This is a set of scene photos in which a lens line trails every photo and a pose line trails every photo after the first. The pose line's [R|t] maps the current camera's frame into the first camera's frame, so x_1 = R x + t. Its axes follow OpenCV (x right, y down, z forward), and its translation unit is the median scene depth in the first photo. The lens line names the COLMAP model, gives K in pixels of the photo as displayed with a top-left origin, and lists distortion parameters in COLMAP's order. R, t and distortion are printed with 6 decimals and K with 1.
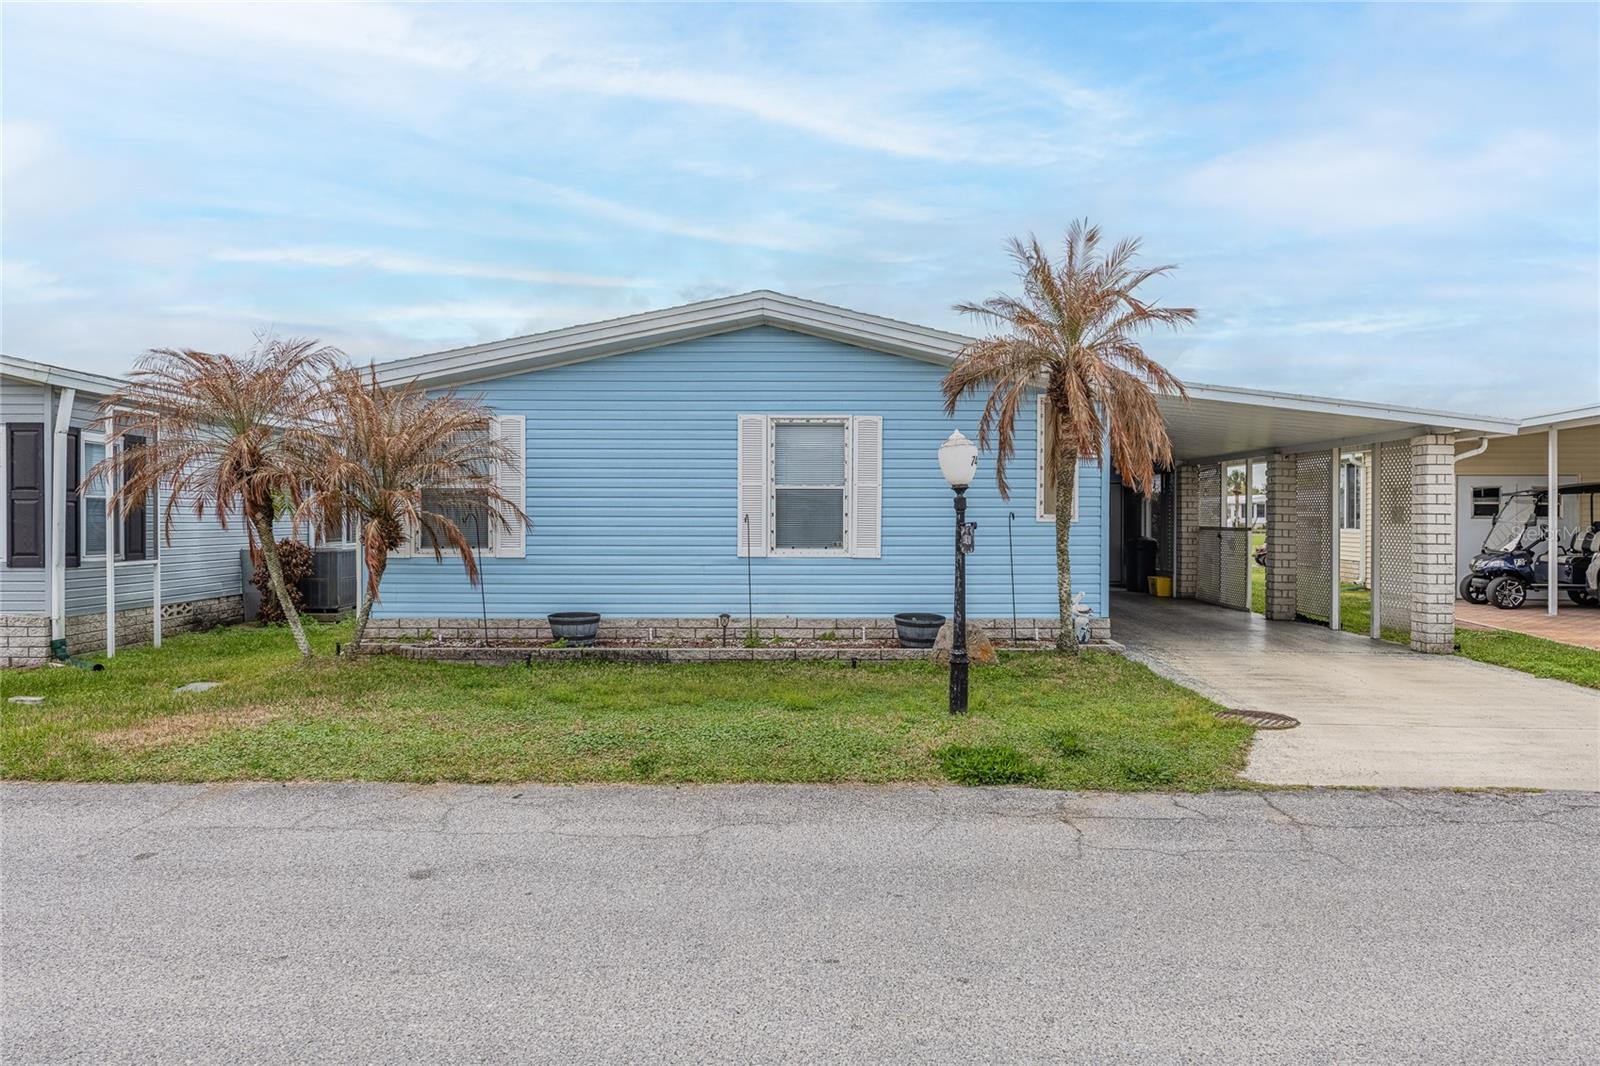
lens RADIAL K [[1071.2, 0, 807.3], [0, 1071.2, 562.0], [0, 0, 1]] dist [0.001760, -0.000659]
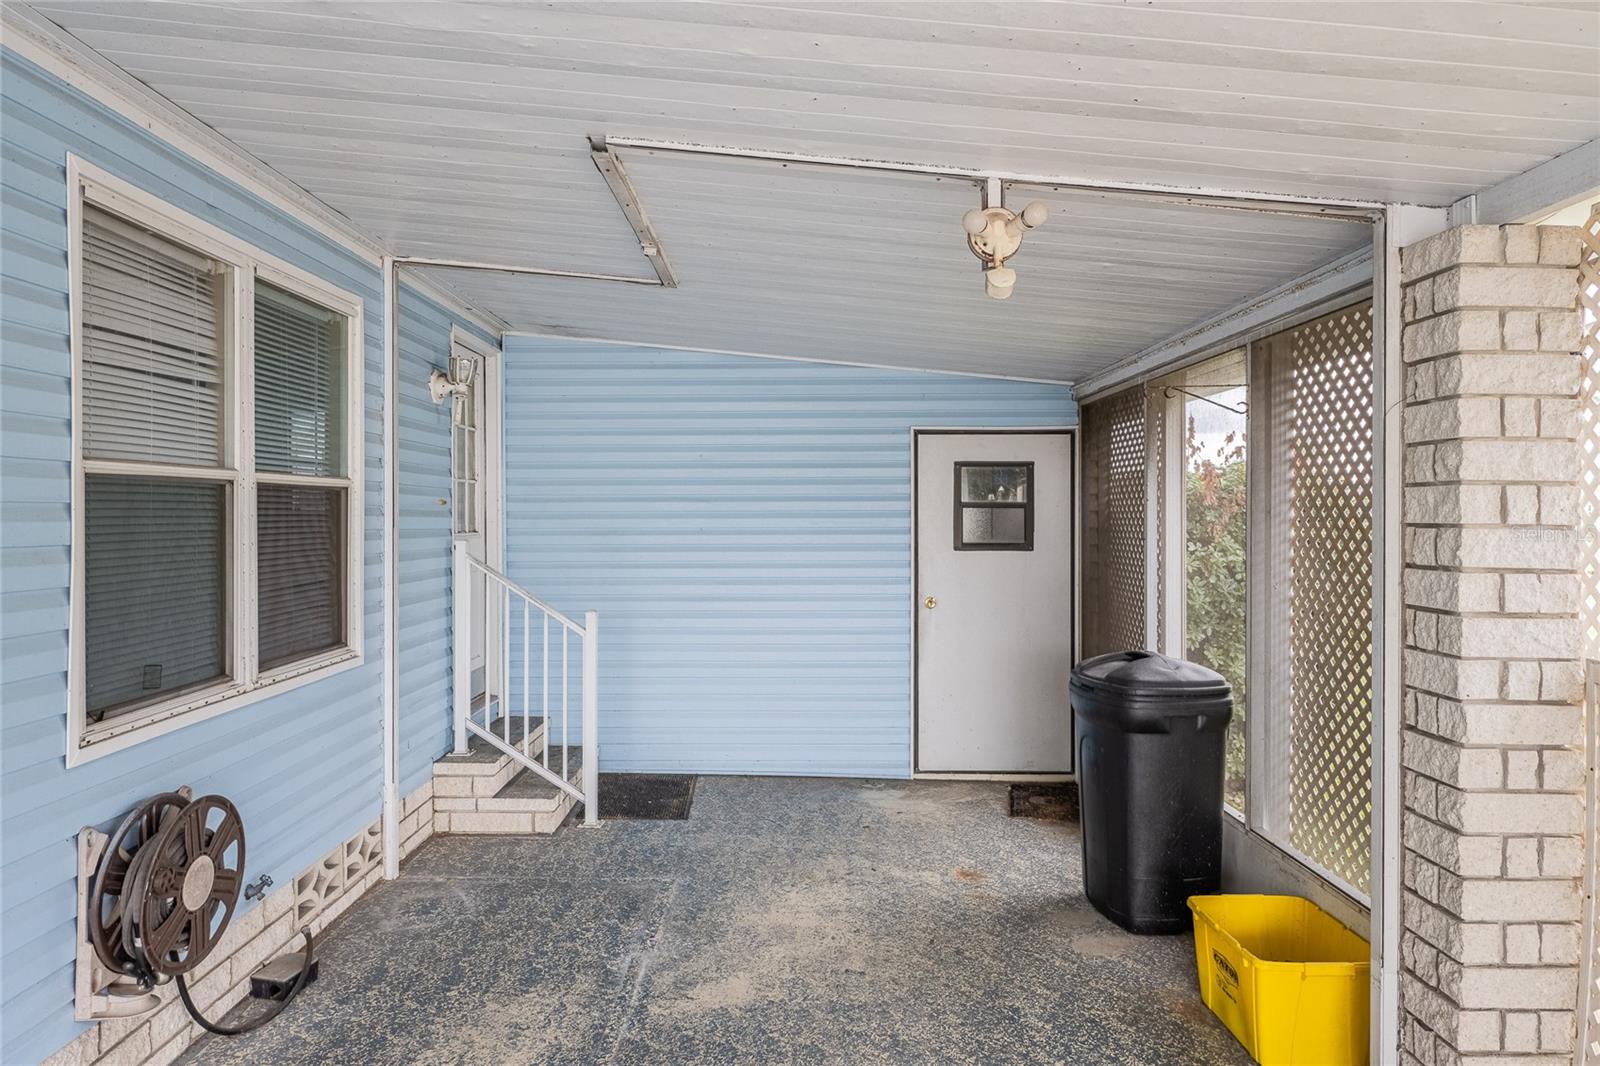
lens RADIAL K [[1041.9, 0, 800.0], [0, 1041.9, 533.0], [0, 0, 1]] dist [-0.000002, -0.000349]
pose [[0.999999, -0.000682, -0.000918, 0.437140], [0.000656, 0.999614, -0.027773, -0.076285], [0.000936, 0.027772, 0.999614, 1.433050]]
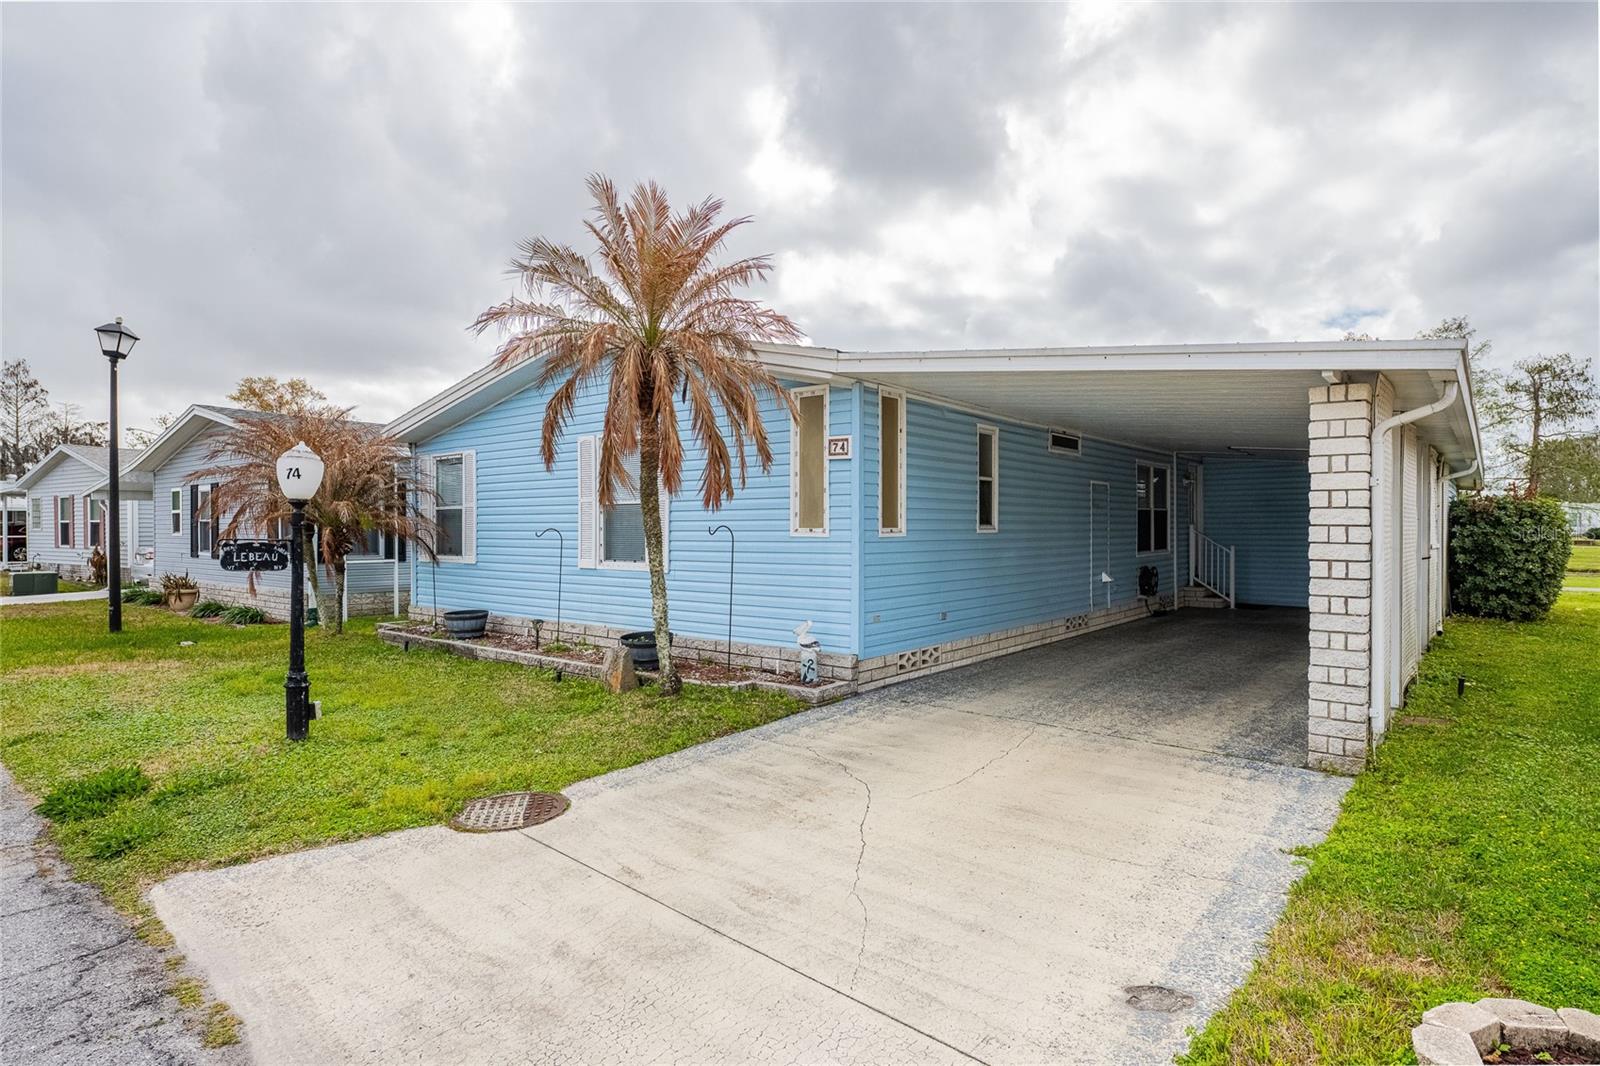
lens RADIAL K [[842.7, 0, 802.1], [0, 842.7, 538.4], [0, 0, 1]] dist [-0.001967, 0.000450]
pose [[0.771913, 0.003819, -0.635717, 0.655479], [-0.022947, 0.999498, -0.021860, -0.021432], [0.635314, 0.031462, 0.771613, 0.480841]]
